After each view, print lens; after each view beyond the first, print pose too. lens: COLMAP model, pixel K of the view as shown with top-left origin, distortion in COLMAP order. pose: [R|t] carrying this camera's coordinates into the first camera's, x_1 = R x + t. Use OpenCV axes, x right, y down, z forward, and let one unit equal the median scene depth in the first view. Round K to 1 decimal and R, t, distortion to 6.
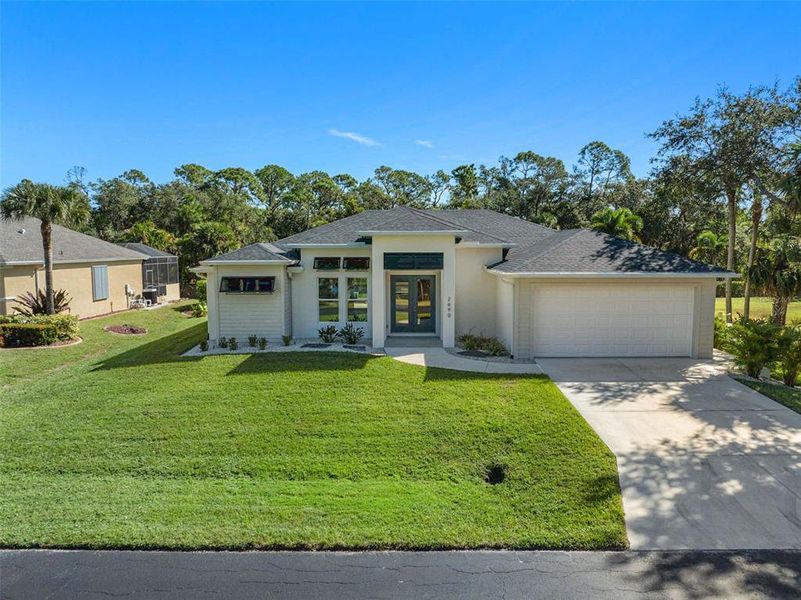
lens RADIAL K [[566.1, 0, 405.8], [0, 566.1, 295.3], [0, 0, 1]] dist [-0.035746, -0.002286]
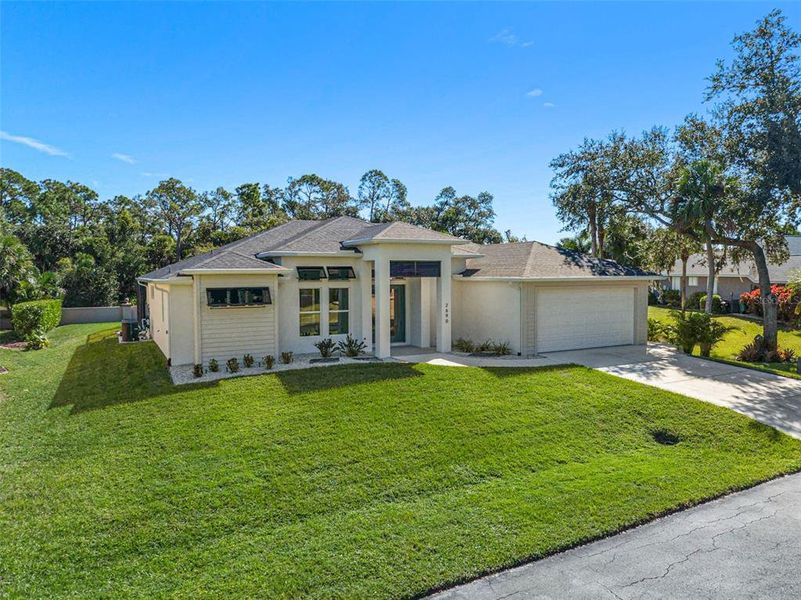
lens RADIAL K [[566.1, 0, 414.2], [0, 566.1, 305.9], [0, 0, 1]] dist [-0.035746, -0.002286]
pose [[0.877932, -0.030322, 0.477825, -0.473462], [0.043034, 0.998951, -0.015676, 0.021258], [-0.476848, 0.034325, 0.878315, 0.115295]]
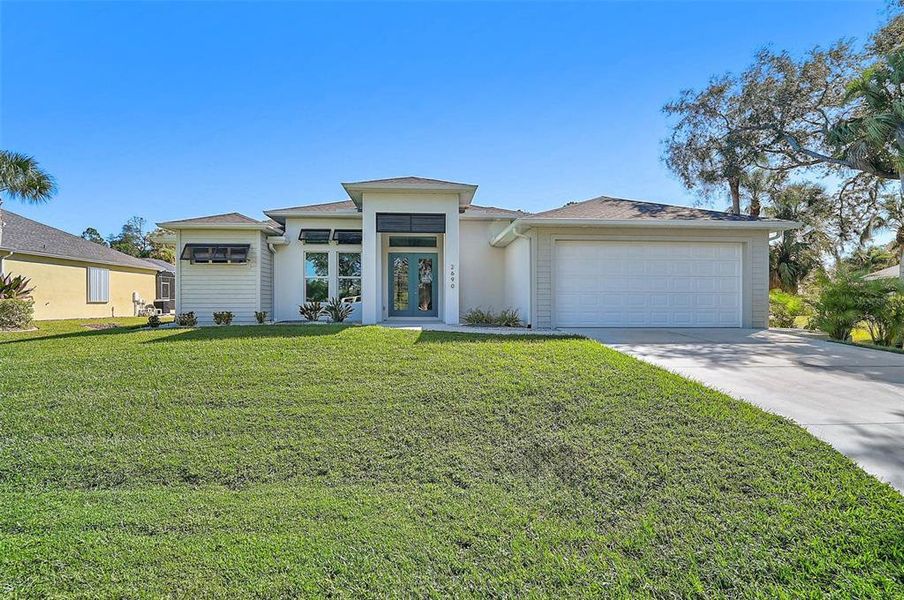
lens RADIAL K [[424.6, 0, 446.1], [0, 424.6, 325.6], [0, 0, 1]] dist [-0.005198, -0.001608]
pose [[0.998412, 0.000540, 0.056328, 0.030681], [0.001331, 0.999449, -0.033175, 0.117066], [-0.056315, 0.033197, 0.997861, 0.359089]]
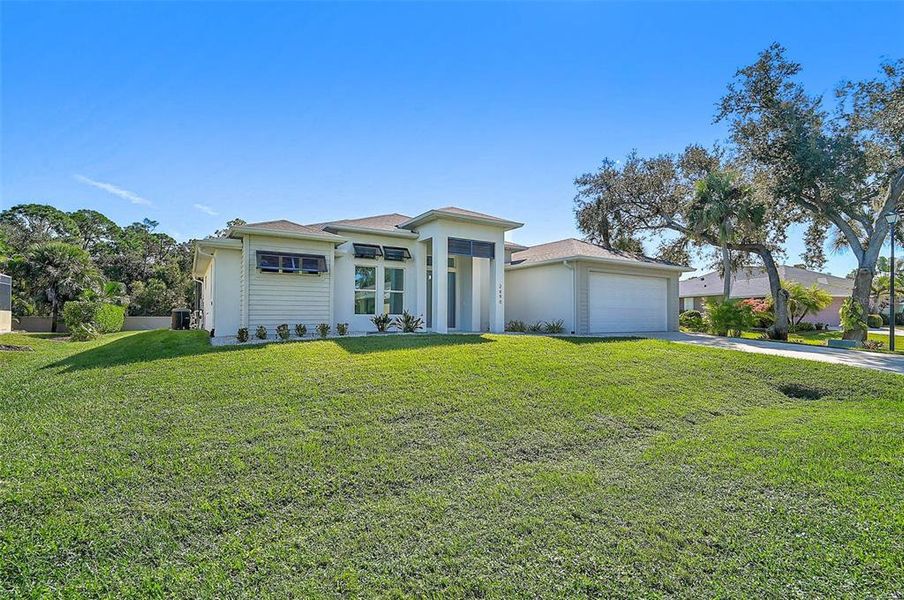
lens RADIAL K [[424.6, 0, 457.0], [0, 424.6, 314.2], [0, 0, 1]] dist [-0.005198, -0.001608]
pose [[0.843941, 0.006983, 0.536390, -0.420902], [0.041506, 0.996068, -0.078273, 0.117887], [-0.534827, 0.088322, 0.840333, 0.377431]]
